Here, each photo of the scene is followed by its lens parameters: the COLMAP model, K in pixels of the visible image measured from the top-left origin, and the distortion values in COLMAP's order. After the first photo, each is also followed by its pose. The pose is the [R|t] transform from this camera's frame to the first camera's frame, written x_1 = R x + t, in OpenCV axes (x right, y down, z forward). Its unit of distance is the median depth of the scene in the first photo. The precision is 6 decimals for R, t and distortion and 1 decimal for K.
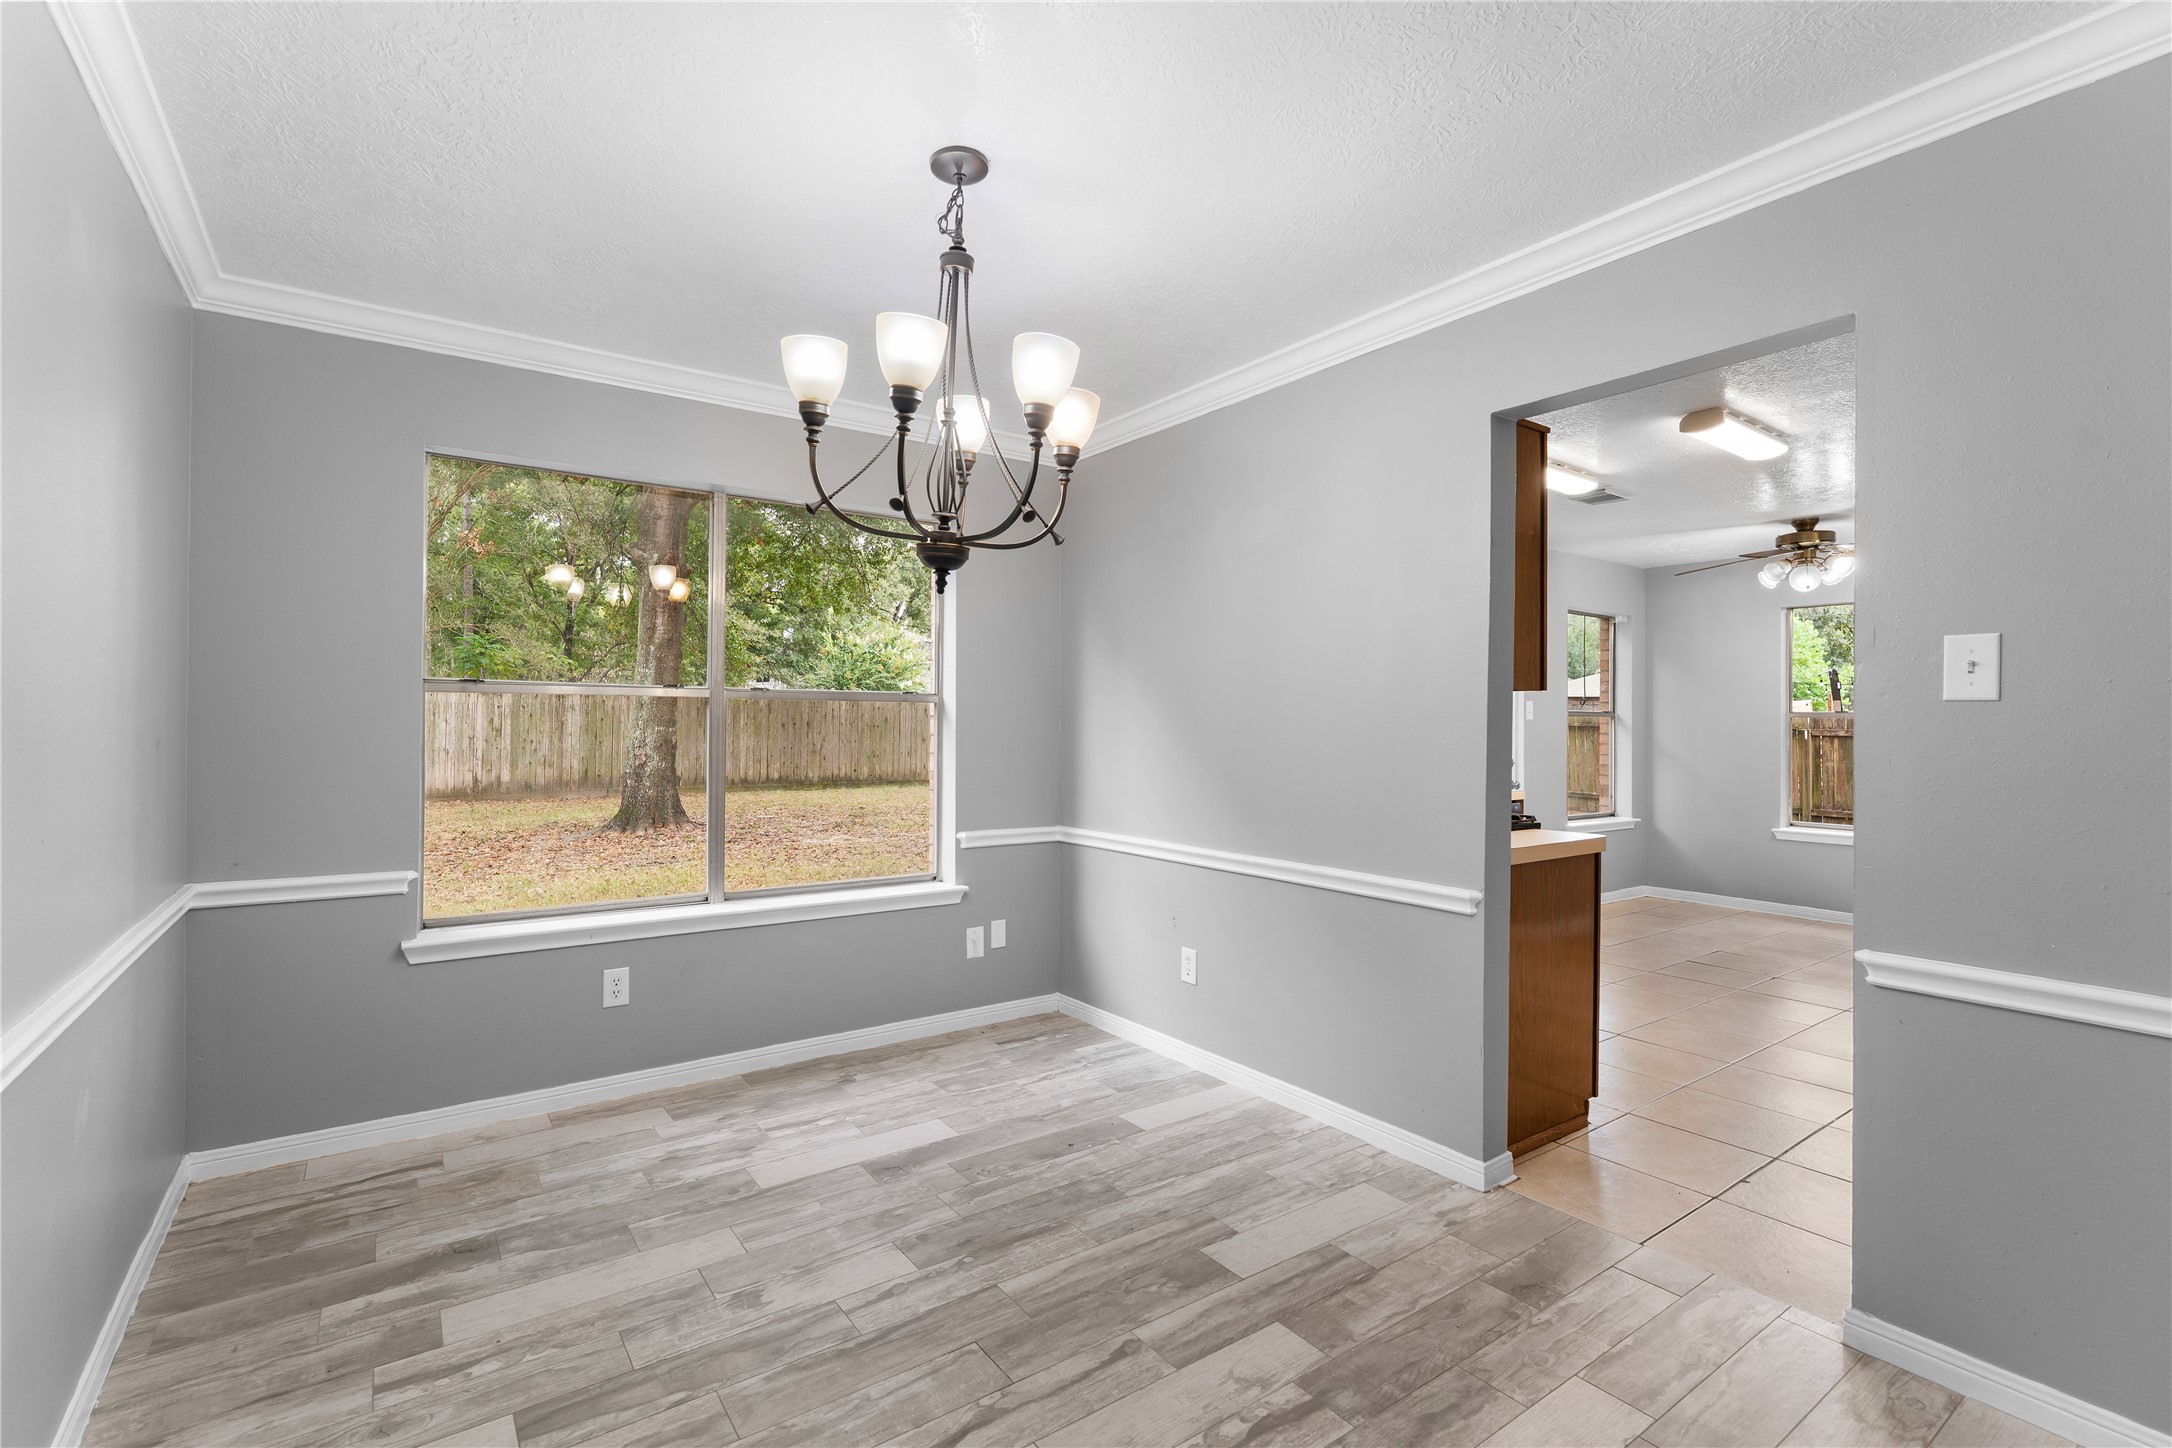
lens RADIAL K [[988.3, 0, 1087.2], [0, 988.3, 720.2], [0, 0, 1]] dist [0.002284, -0.000036]
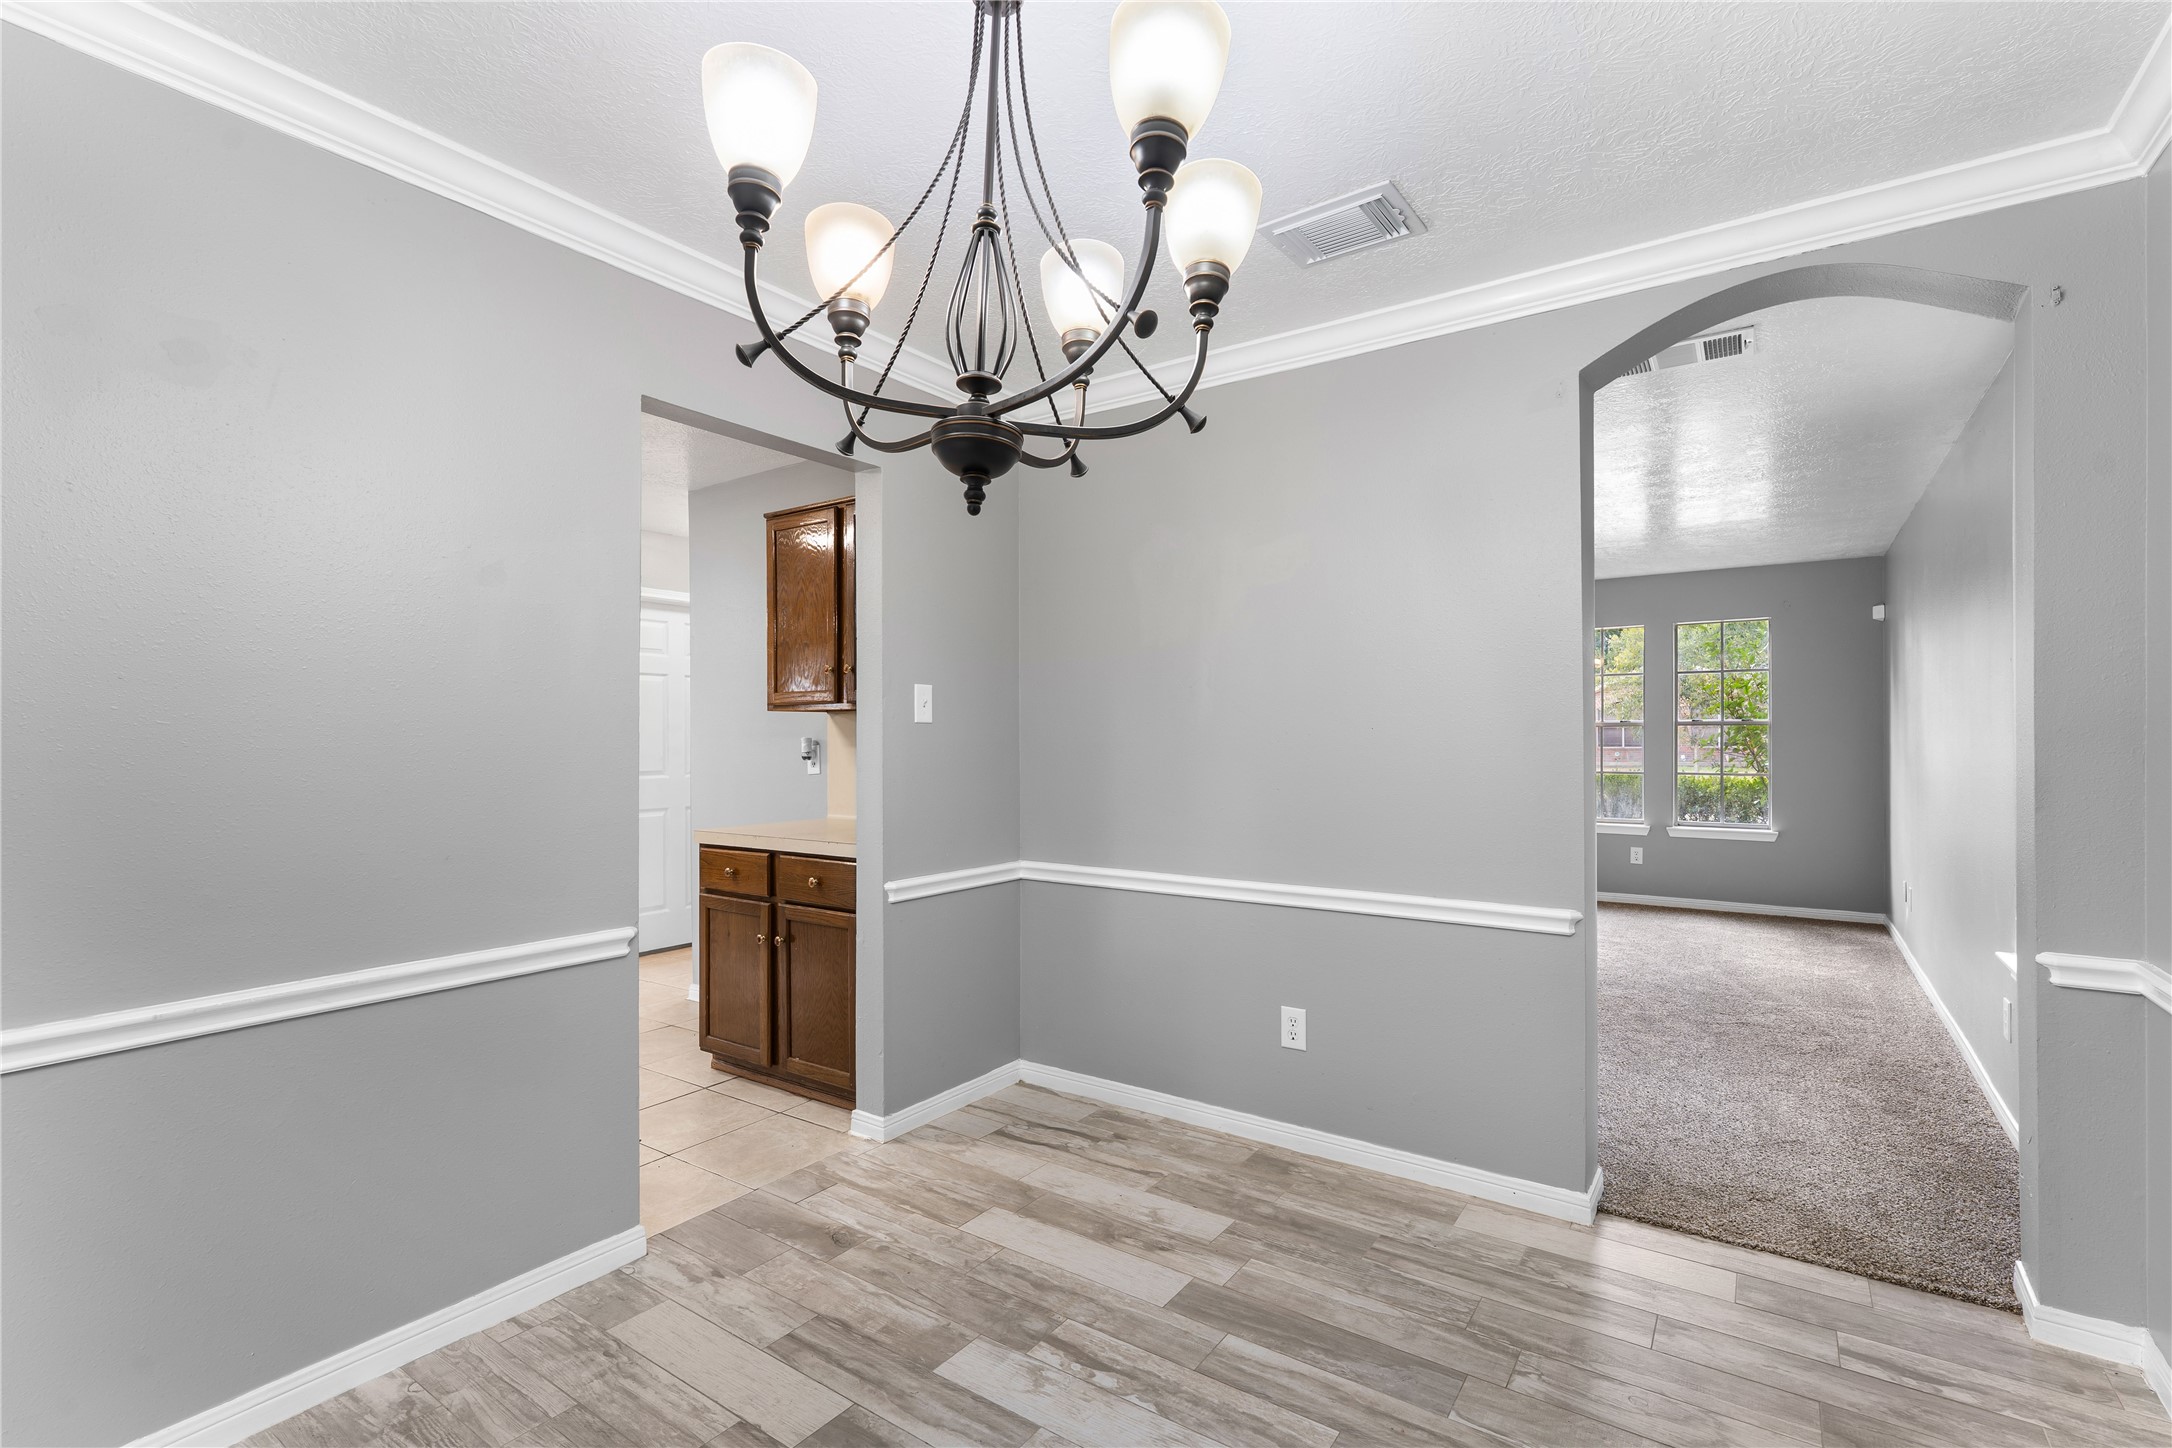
lens RADIAL K [[988.3, 0, 1071.4], [0, 988.3, 736.3], [0, 0, 1]] dist [0.002284, -0.000036]
pose [[-0.324700, -0.005854, 0.945799, -0.711359], [-0.003807, 0.999981, 0.004882, -0.005273], [-0.945809, -0.002015, -0.324716, 1.131124]]
